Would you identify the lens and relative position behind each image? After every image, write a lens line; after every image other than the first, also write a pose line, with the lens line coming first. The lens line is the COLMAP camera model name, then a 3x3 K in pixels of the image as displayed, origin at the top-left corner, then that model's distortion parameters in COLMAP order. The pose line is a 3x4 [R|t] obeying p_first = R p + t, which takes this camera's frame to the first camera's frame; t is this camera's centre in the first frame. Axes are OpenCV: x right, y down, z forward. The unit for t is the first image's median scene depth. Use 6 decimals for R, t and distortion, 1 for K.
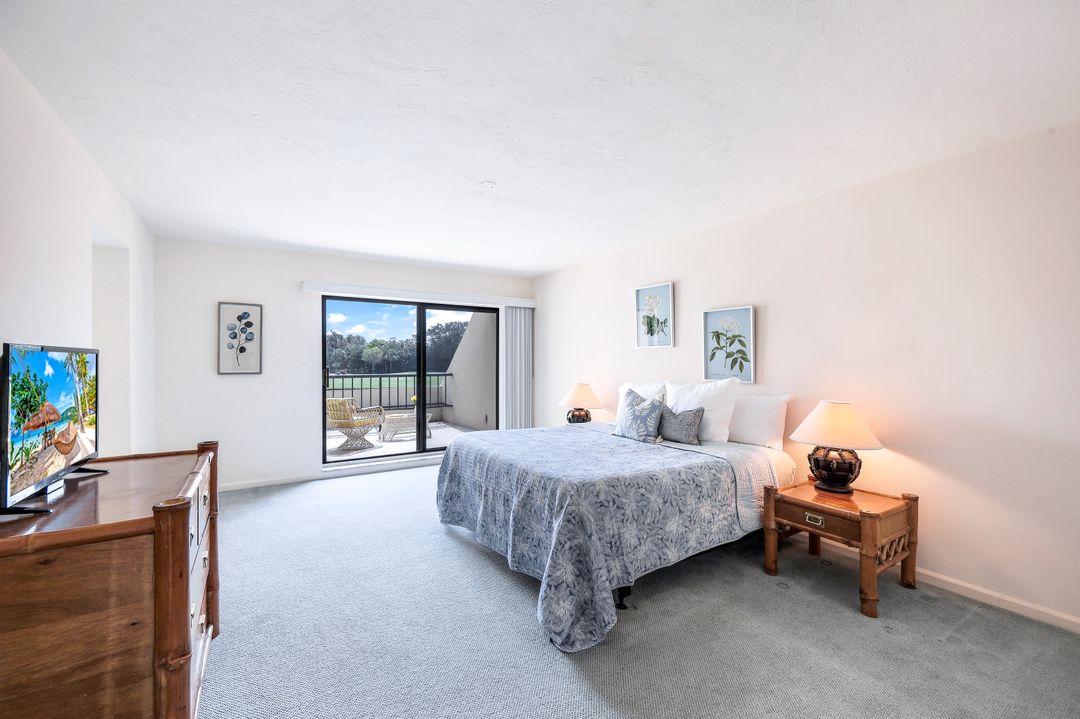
lens RADIAL K [[444.7, 0, 523.1], [0, 444.7, 359.7], [0, 0, 1]] dist [0.001813, 0.000228]
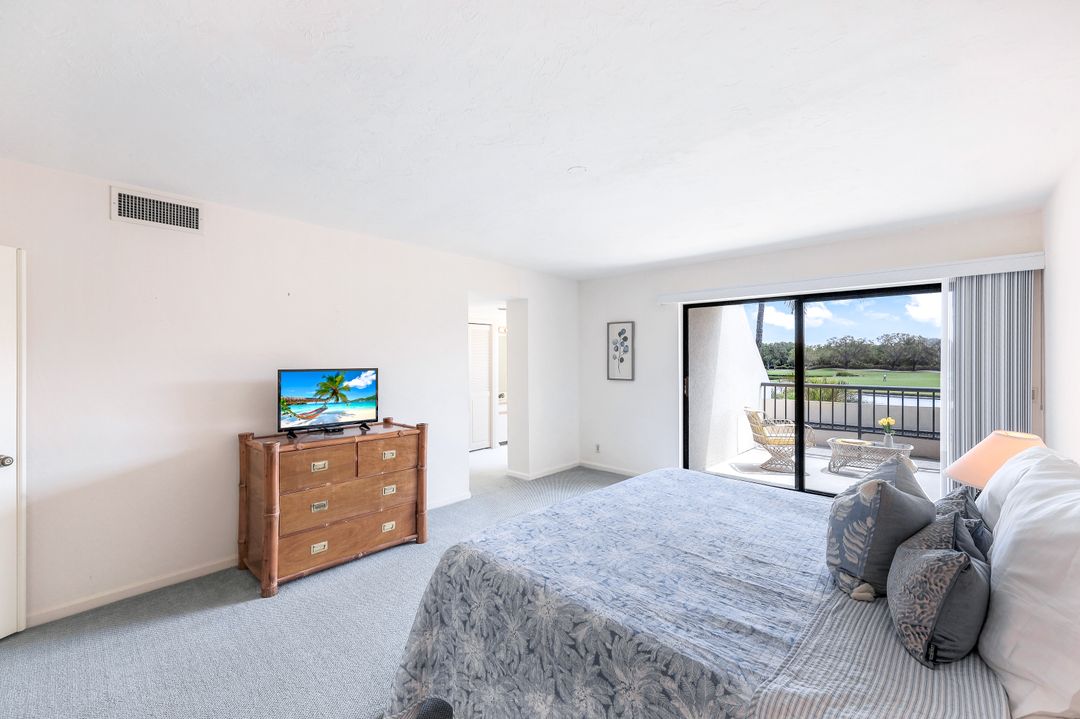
lens RADIAL K [[437.4, 0, 548.7], [0, 437.4, 357.8], [0, 0, 1]] dist [0.002416, 0.000253]
pose [[0.286573, -0.003291, -0.958053, 0.457329], [0.001051, 0.999995, -0.003121, -0.024451], [0.958058, -0.000112, 0.286575, 0.462377]]
